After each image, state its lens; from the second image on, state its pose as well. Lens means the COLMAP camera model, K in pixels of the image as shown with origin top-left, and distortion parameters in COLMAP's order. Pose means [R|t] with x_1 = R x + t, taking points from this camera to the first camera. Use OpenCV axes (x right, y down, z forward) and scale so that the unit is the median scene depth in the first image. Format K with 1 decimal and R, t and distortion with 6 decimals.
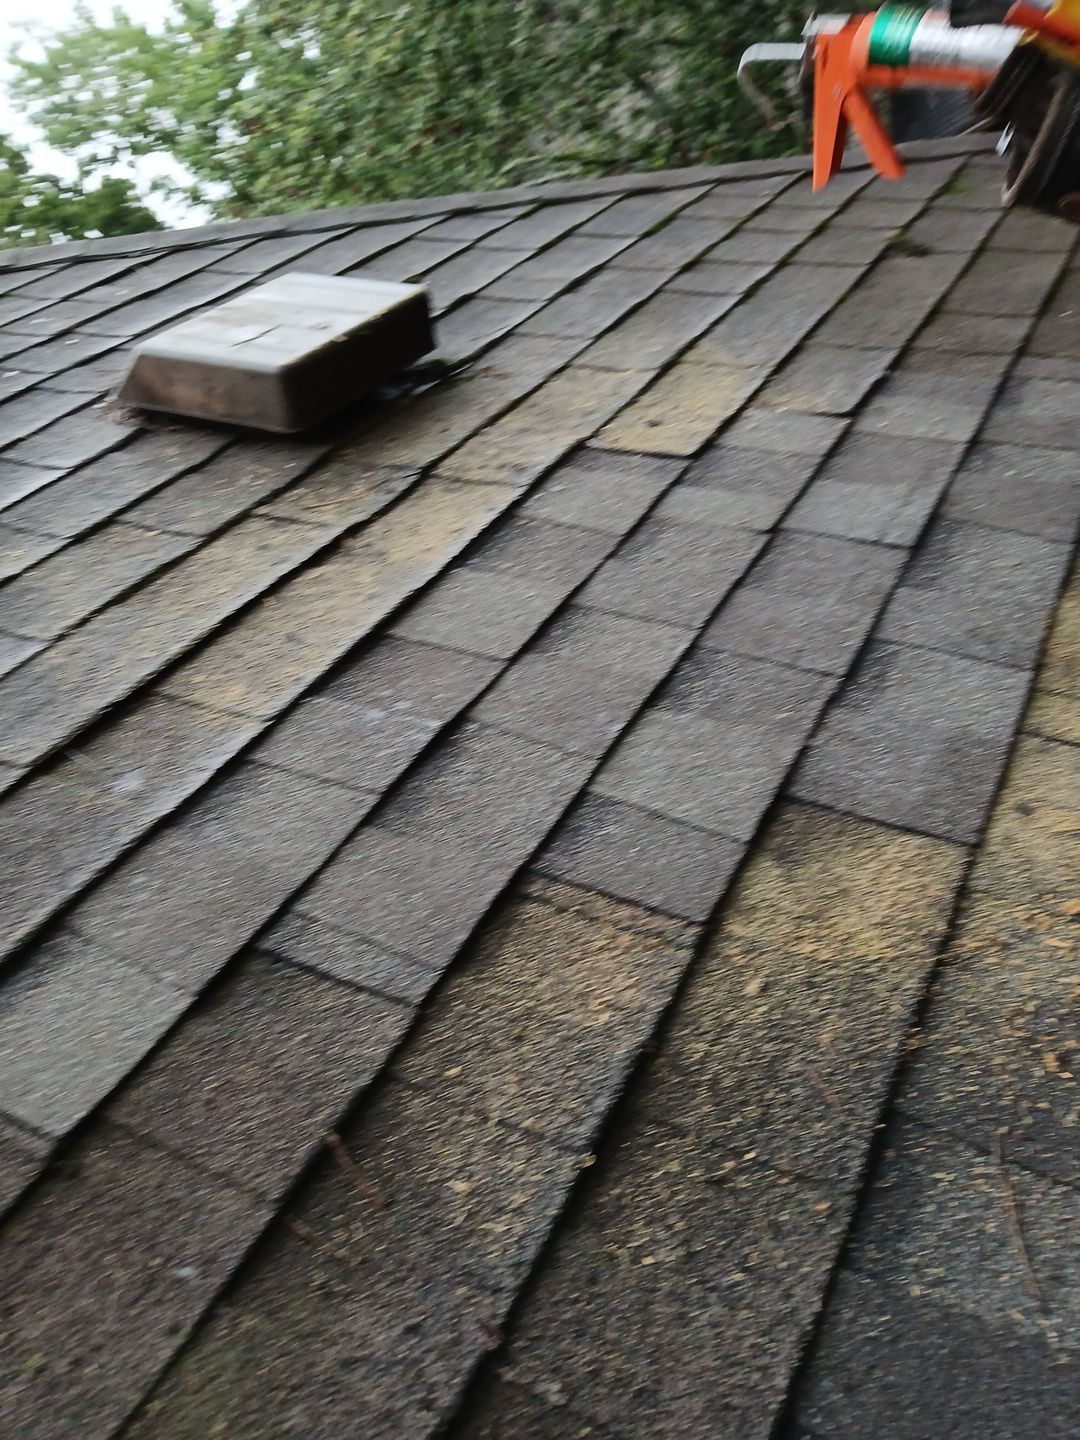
lens RADIAL K [[1045.6, 0, 503.1], [0, 1045.6, 716.0], [0, 0, 1]] dist [0.029325, -0.095859]
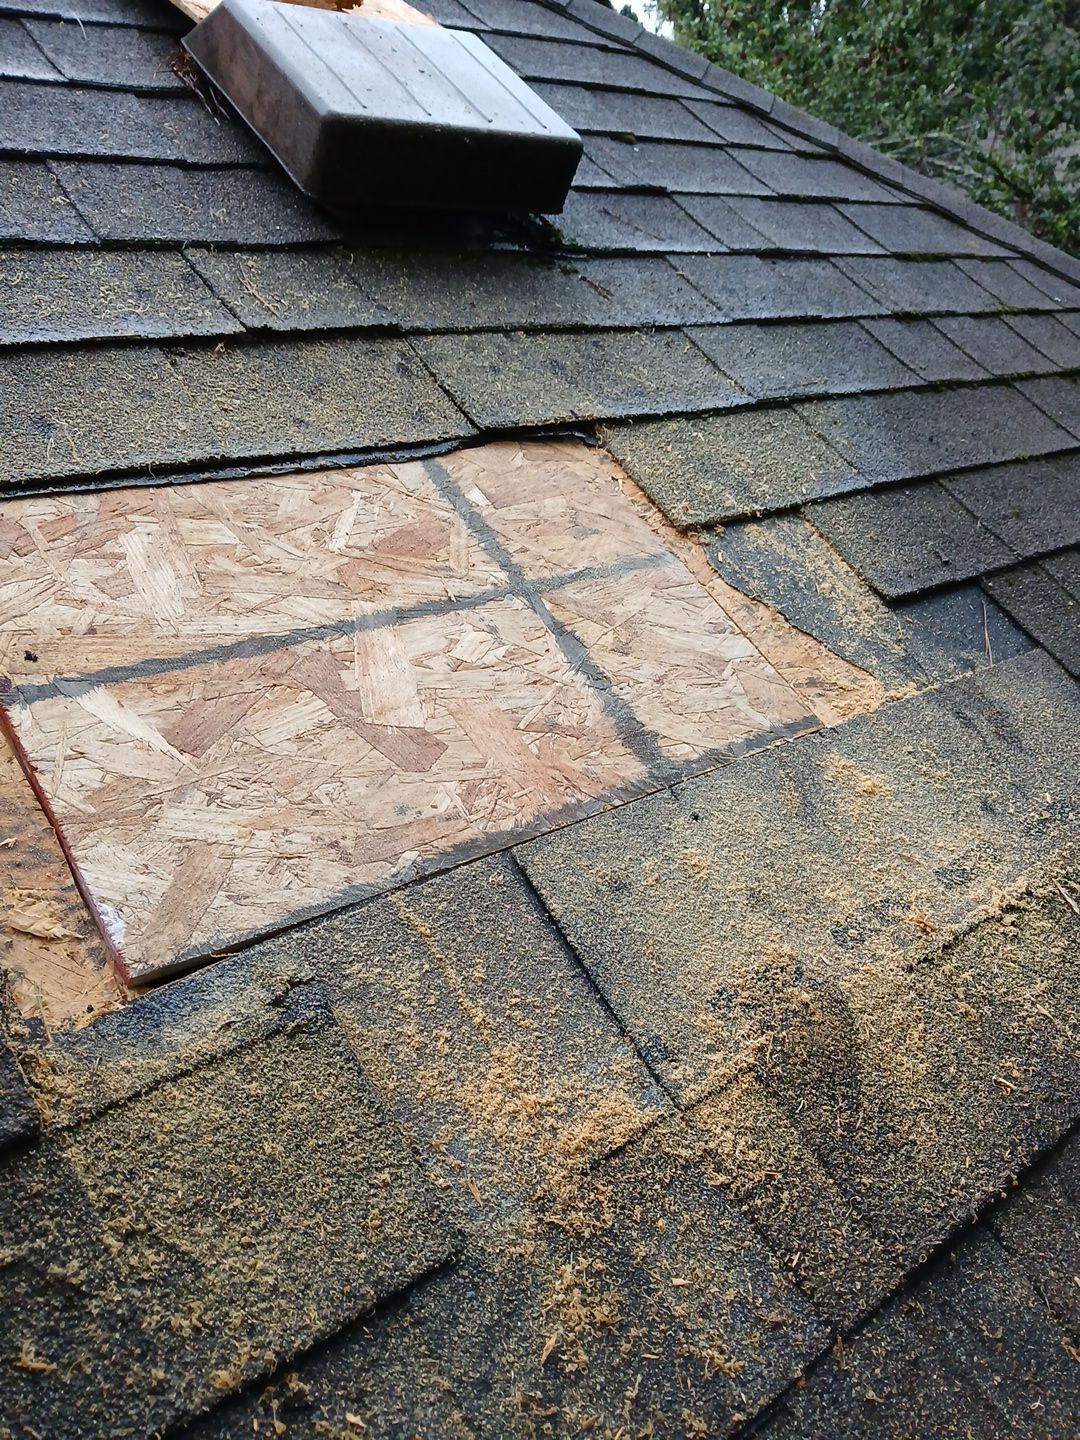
lens RADIAL K [[1039.1, 0, 491.8], [0, 1039.1, 716.6], [0, 0, 1]] dist [0.026718, -0.090752]
pose [[0.811215, 0.584747, 0.001196, 0.118997], [-0.579925, 0.804261, 0.129813, -0.117293], [0.074946, -0.106000, 0.991538, 0.166746]]
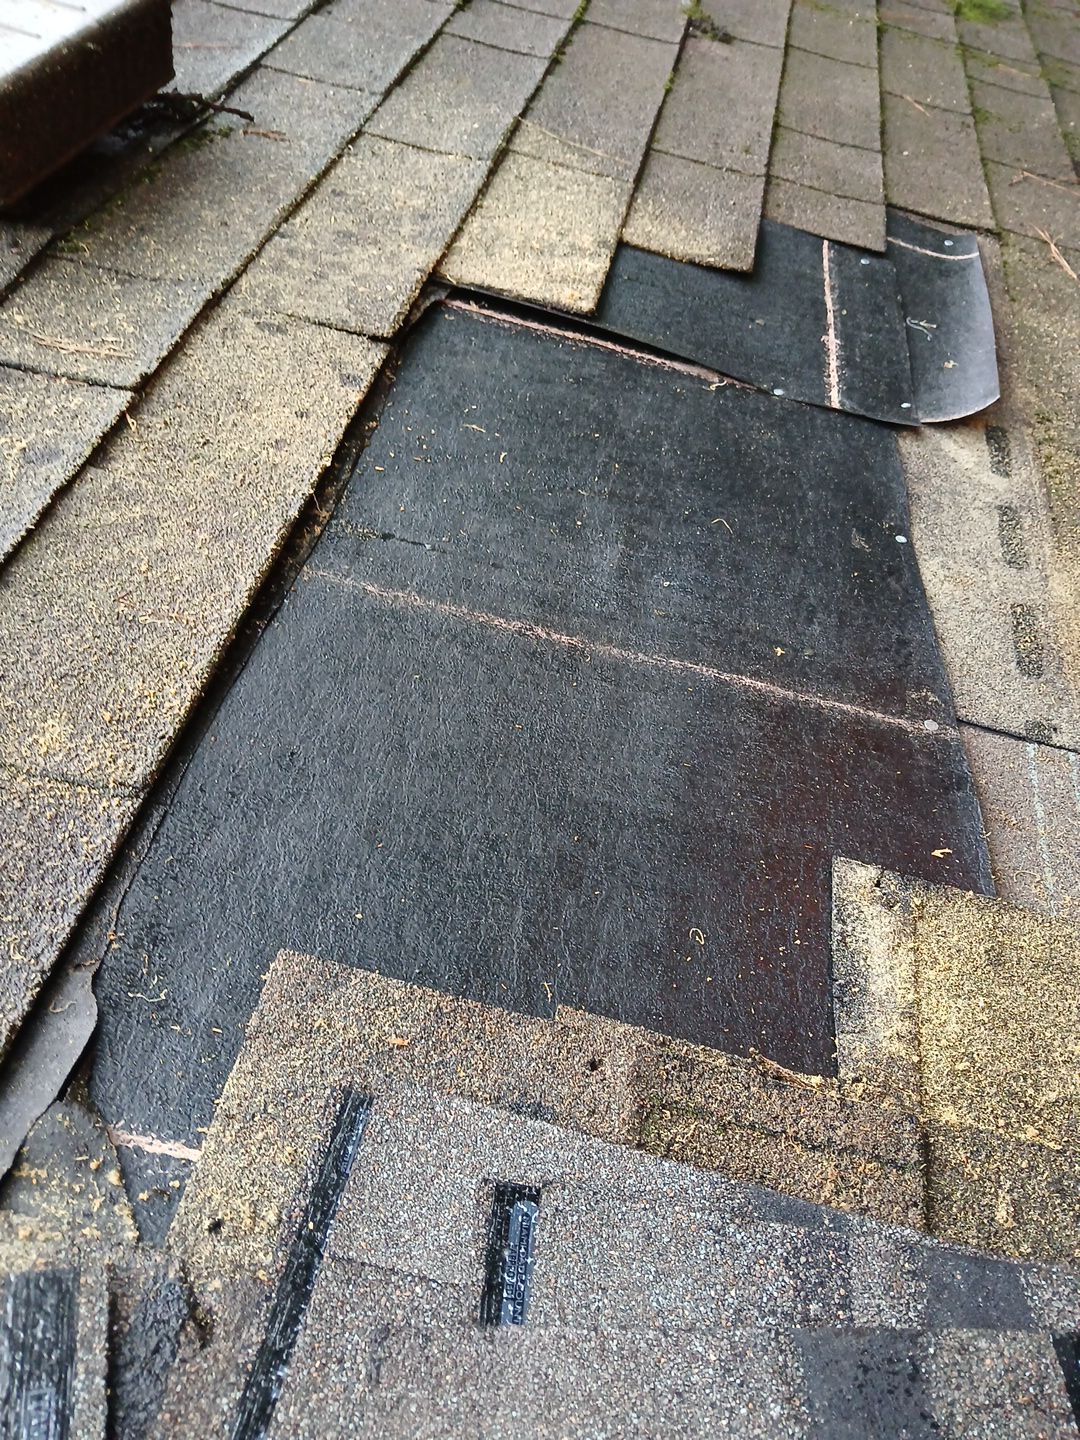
lens RADIAL K [[1045.6, 0, 503.1], [0, 1045.6, 716.0], [0, 0, 1]] dist [0.029325, -0.095859]
pose [[0.924921, -0.059370, 0.375496, -0.143950], [-0.027462, 0.974715, 0.221756, -0.102084], [-0.379167, -0.215419, 0.899904, 0.219153]]
